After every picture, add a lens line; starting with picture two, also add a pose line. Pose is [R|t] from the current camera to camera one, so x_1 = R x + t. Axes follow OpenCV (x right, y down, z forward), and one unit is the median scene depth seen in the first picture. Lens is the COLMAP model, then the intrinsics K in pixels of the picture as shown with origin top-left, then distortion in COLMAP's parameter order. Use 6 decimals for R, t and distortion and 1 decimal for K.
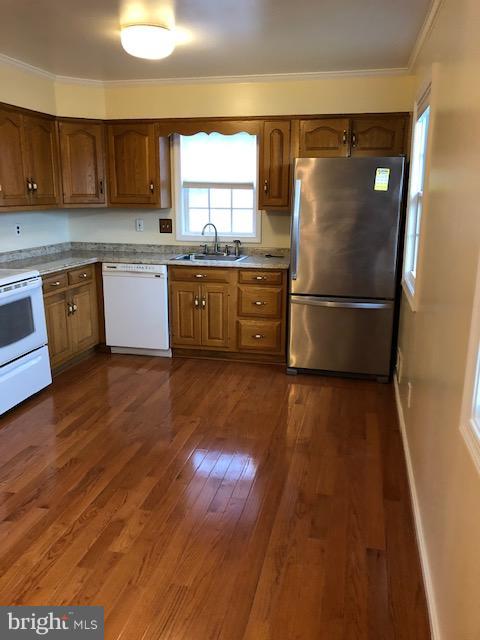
lens RADIAL K [[514.3, 0, 243.4], [0, 514.3, 326.4], [0, 0, 1]] dist [0.005117, -0.008590]
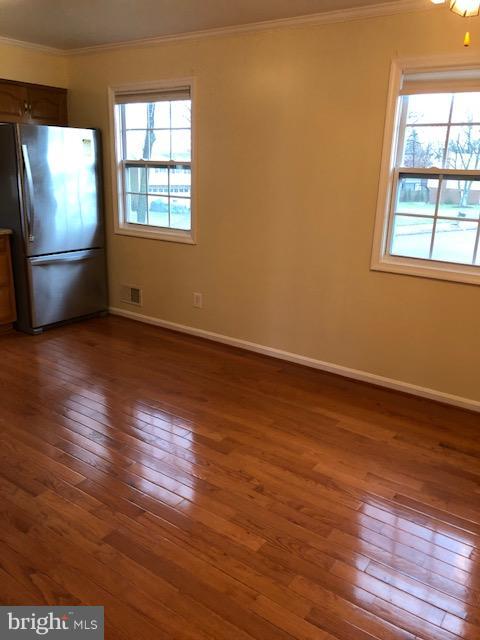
lens RADIAL K [[517.1, 0, 240.0], [0, 517.1, 320.0], [0, 0, 1]] dist [0.008411, 0.004248]
pose [[0.383241, -0.263041, 0.885402, -1.339181], [0.207744, 0.958578, 0.194860, -0.106844], [-0.899983, 0.109259, 0.422011, 0.366590]]
